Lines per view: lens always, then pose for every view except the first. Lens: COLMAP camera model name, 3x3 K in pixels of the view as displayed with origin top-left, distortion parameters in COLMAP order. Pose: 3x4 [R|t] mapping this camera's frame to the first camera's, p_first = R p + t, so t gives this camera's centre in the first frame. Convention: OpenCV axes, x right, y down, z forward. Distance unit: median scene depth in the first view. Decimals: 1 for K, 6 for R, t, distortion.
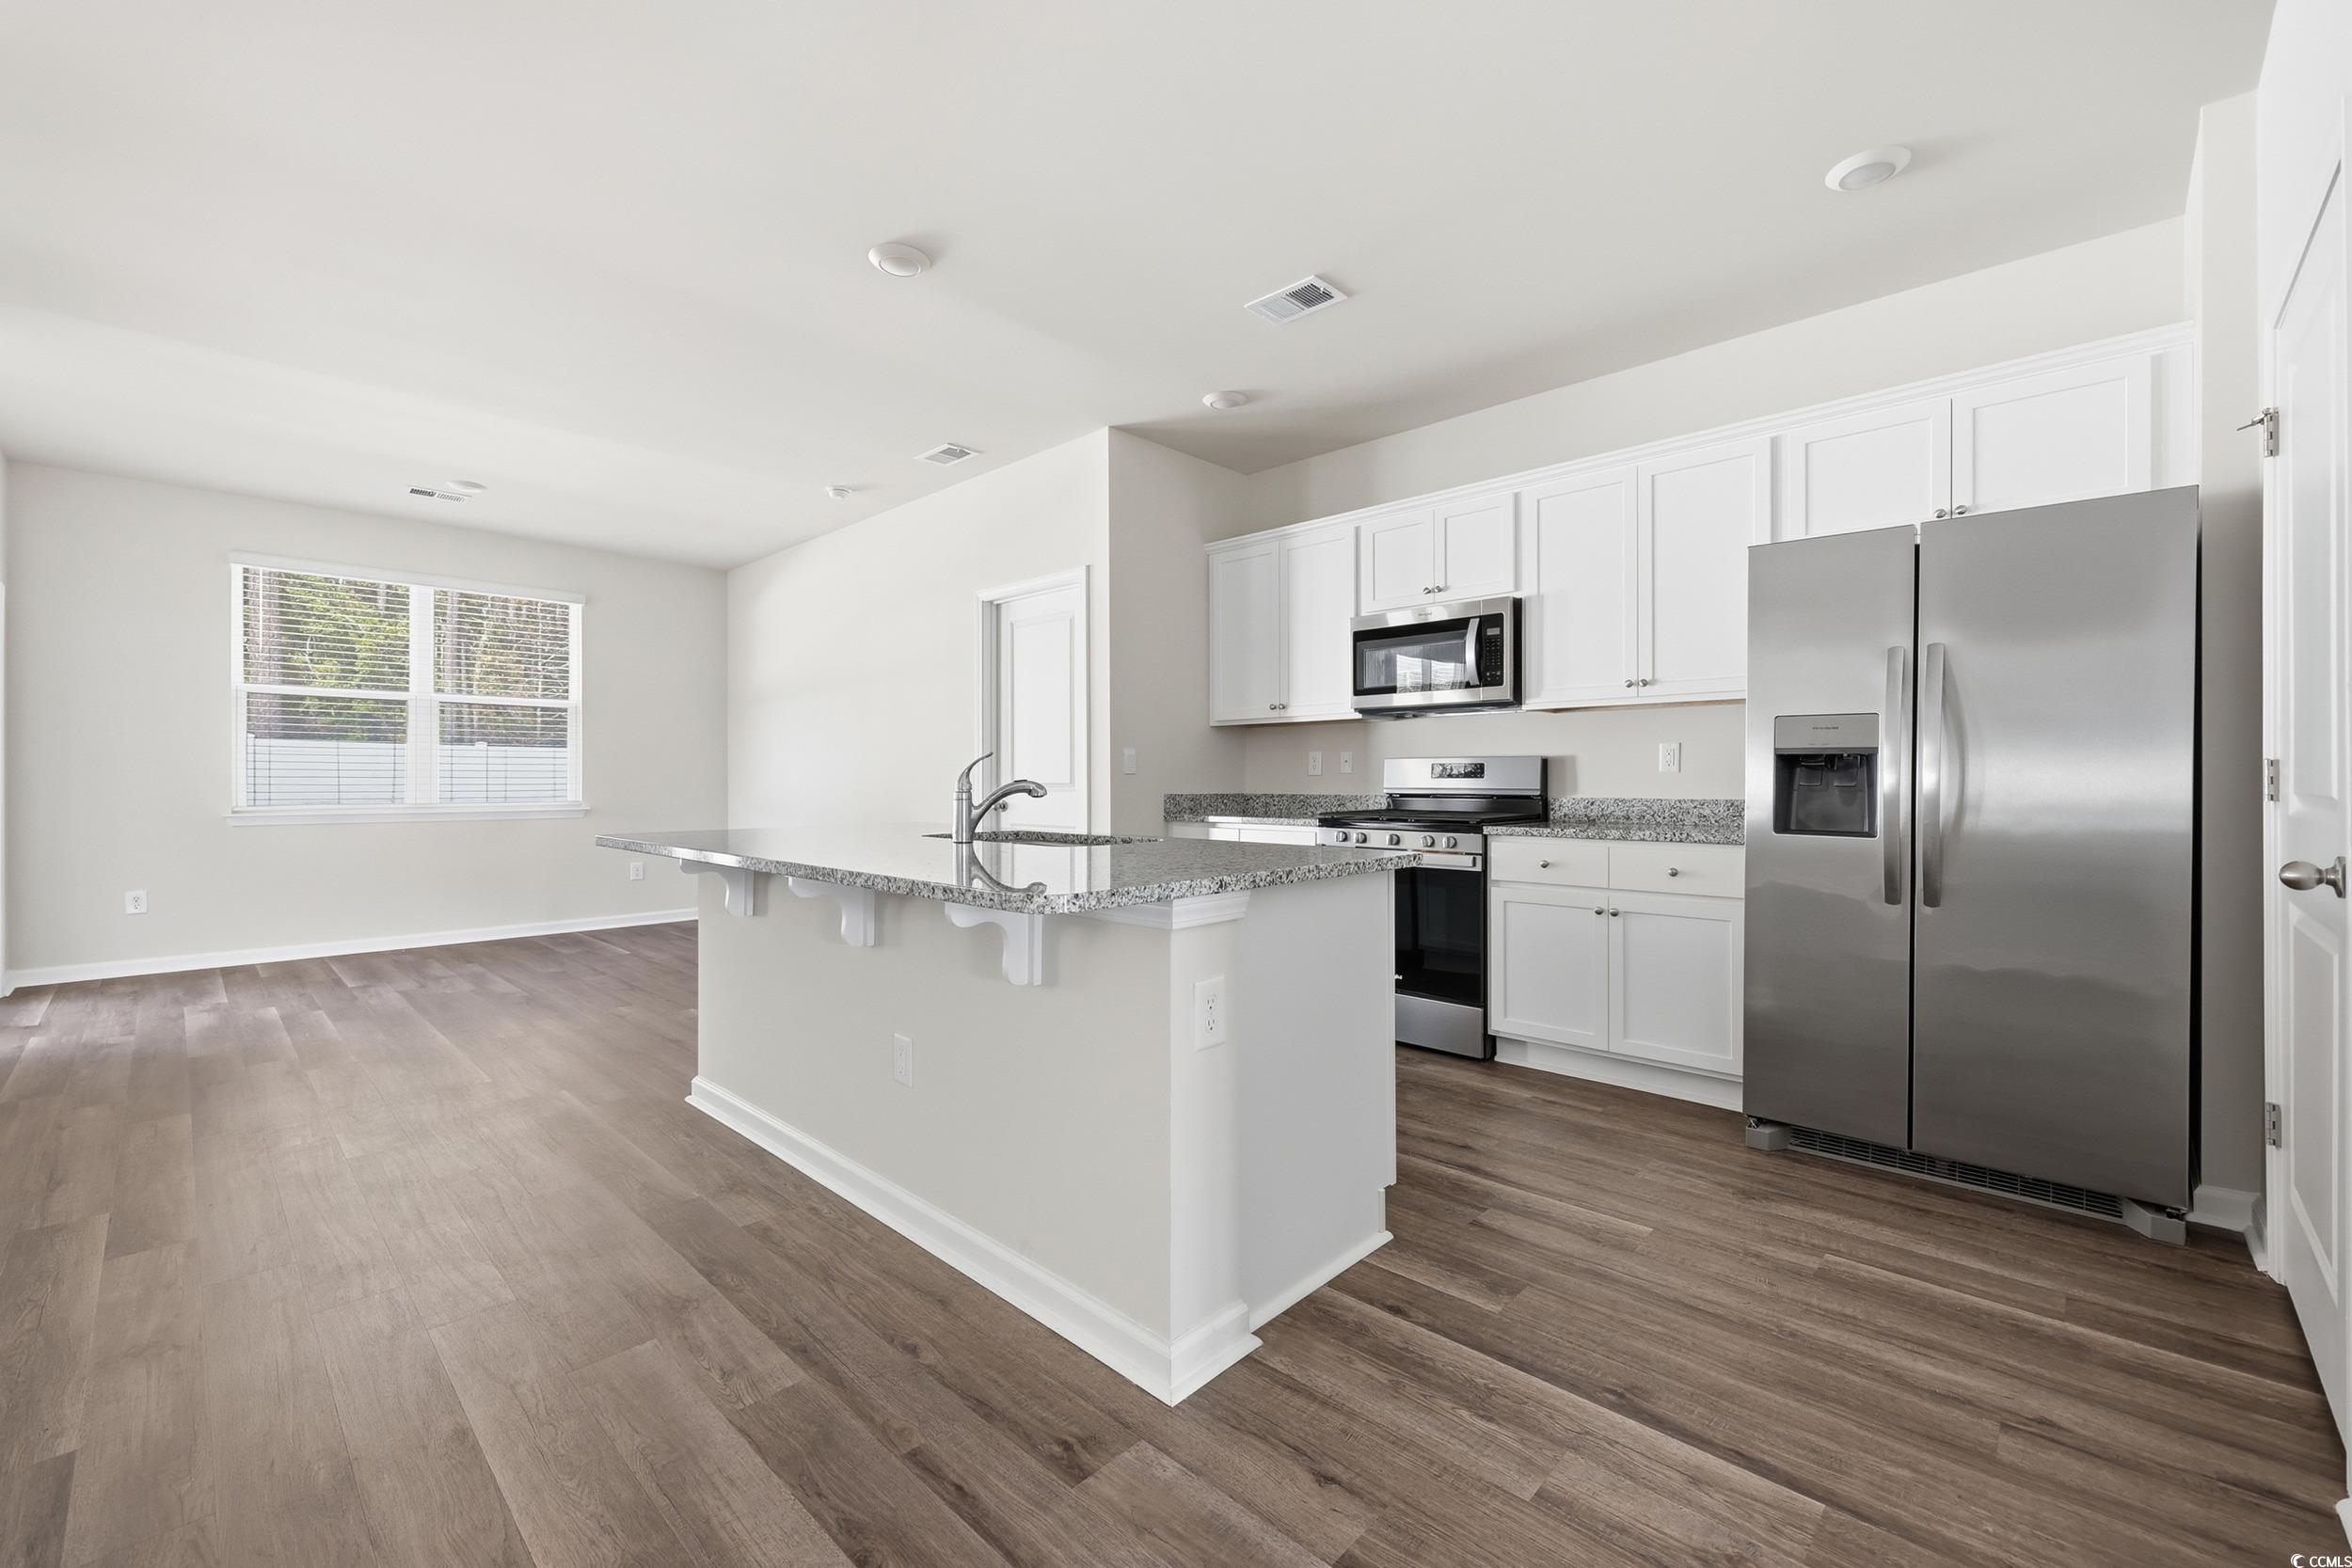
lens RADIAL K [[947.5, 0, 1174.2], [0, 947.5, 786.9], [0, 0, 1]] dist [-0.003523, 0.000884]
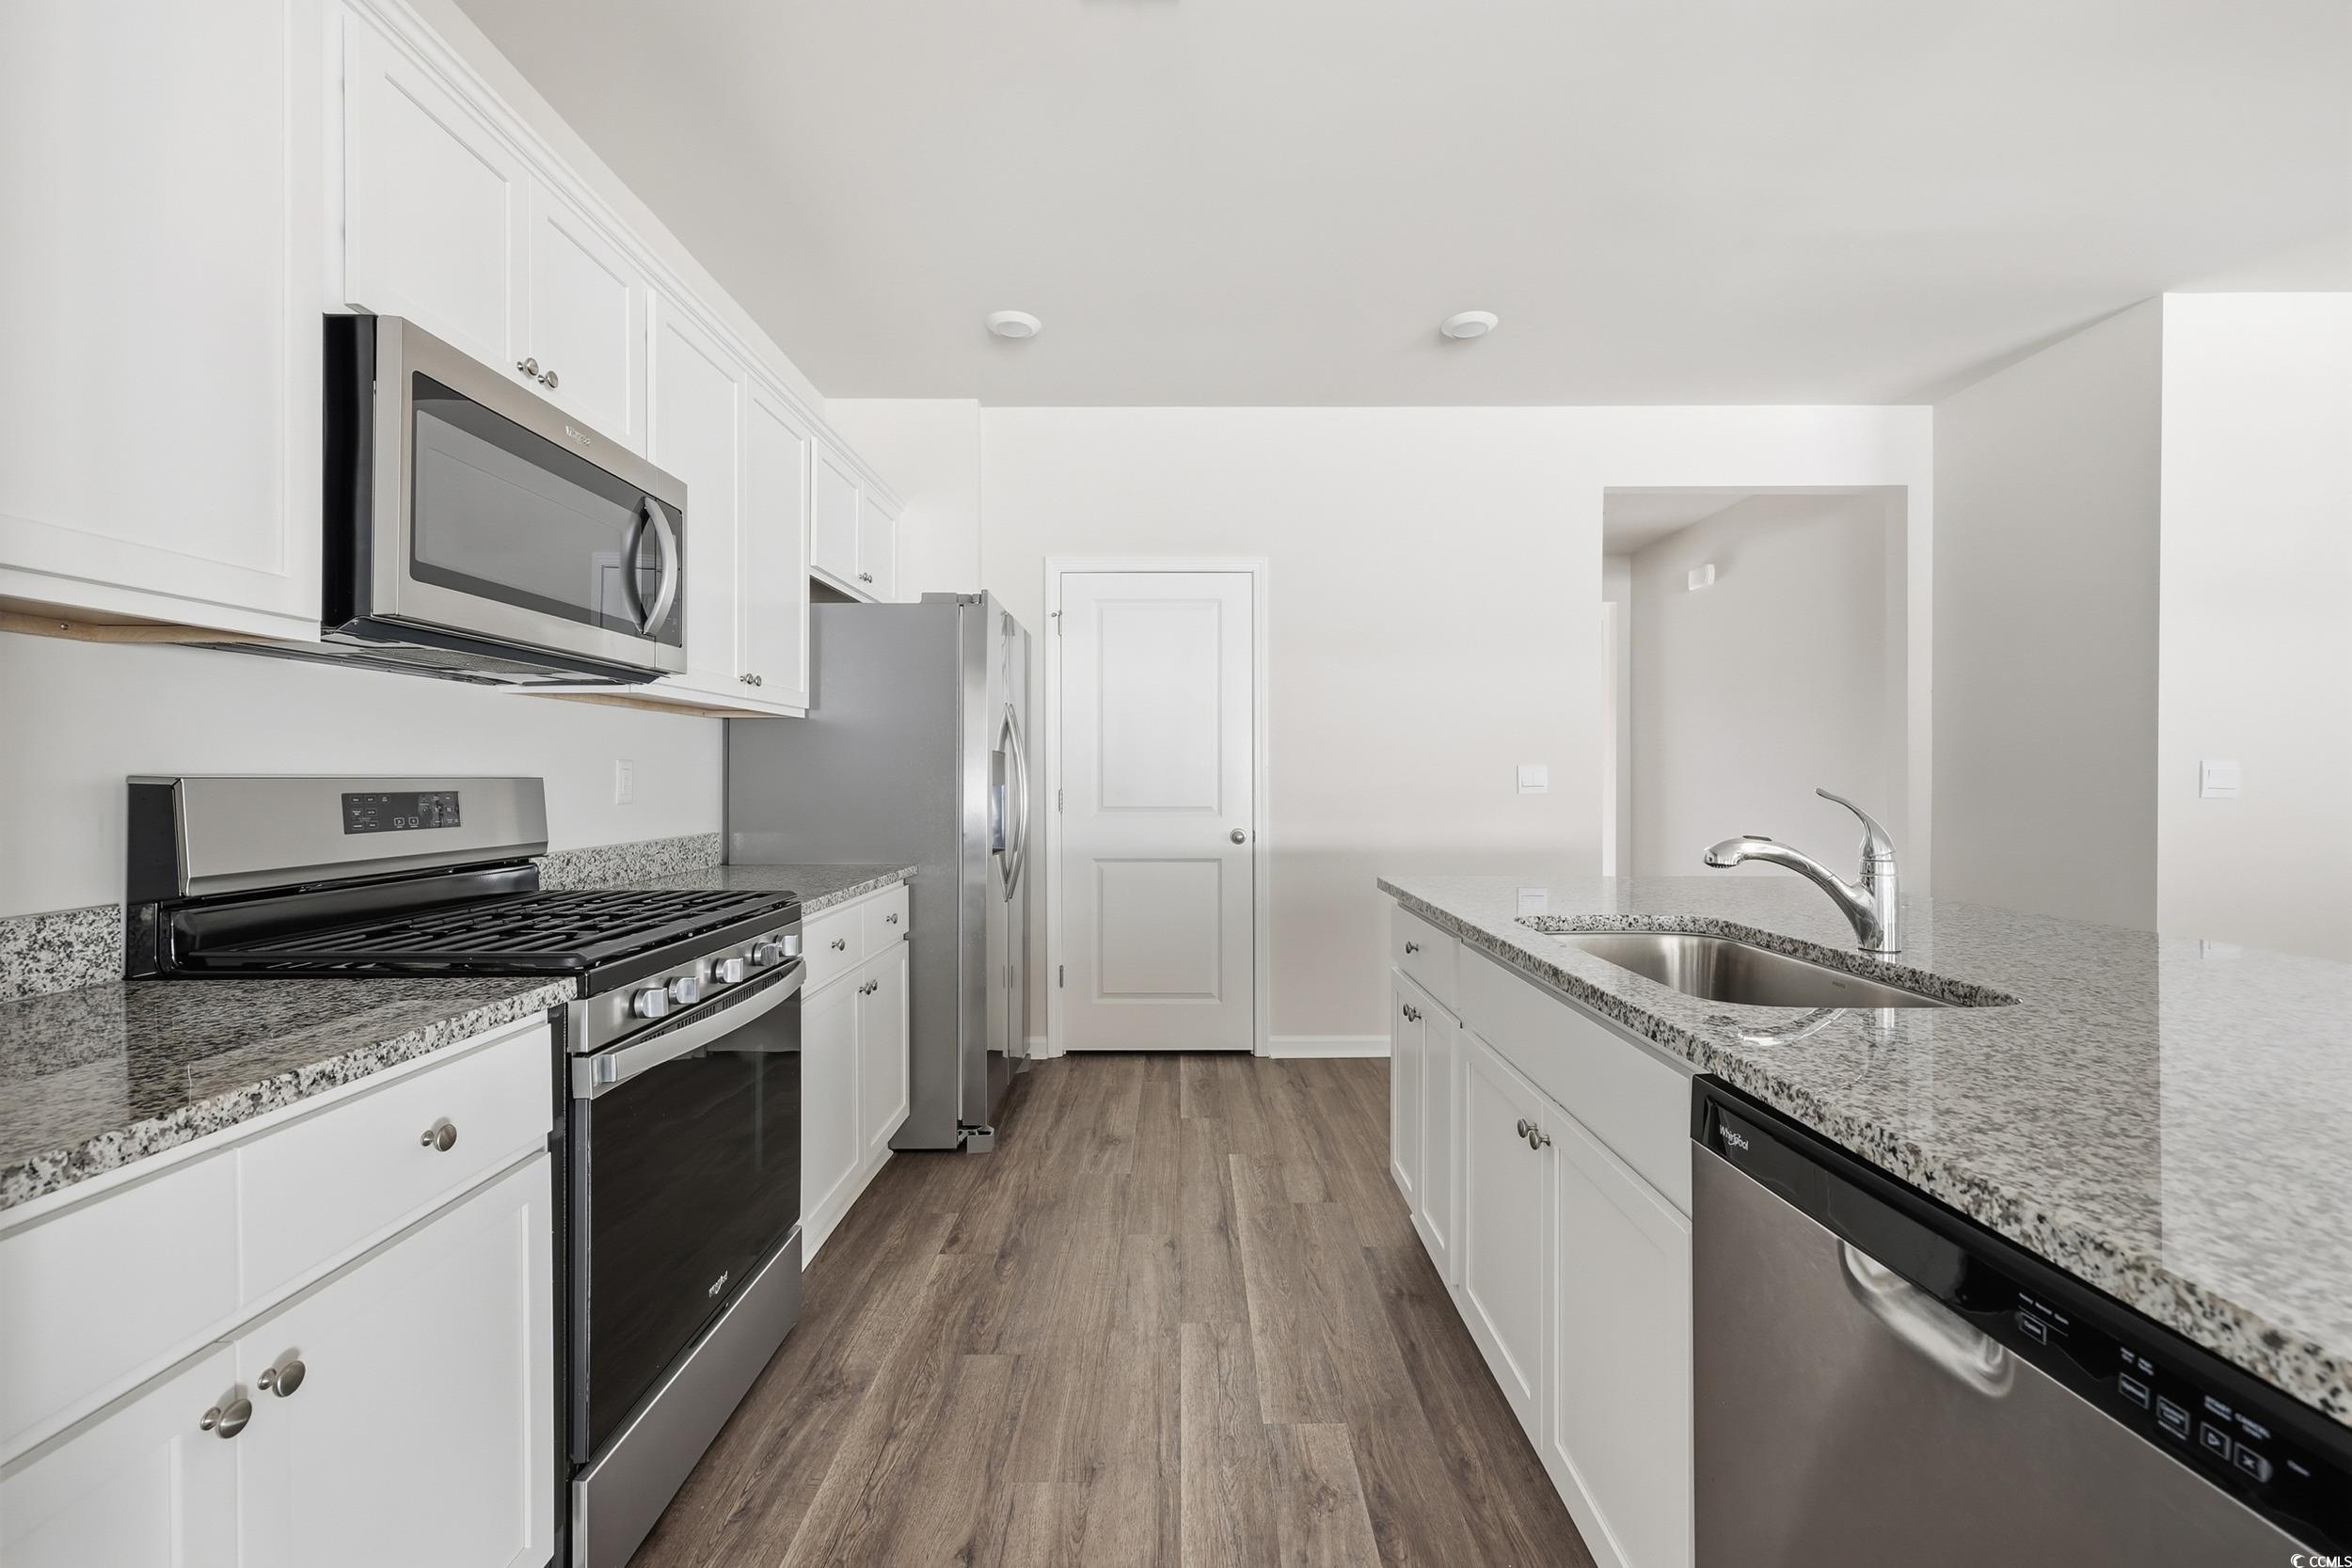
lens RADIAL K [[947.5, 0, 1178.7], [0, 947.5, 777.1], [0, 0, 1]] dist [-0.003523, 0.000884]
pose [[-0.698431, 0.008706, 0.715624, -0.328477], [0.009049, 0.999954, -0.003333, -0.038420], [-0.715620, 0.004147, -0.698478, 1.699495]]
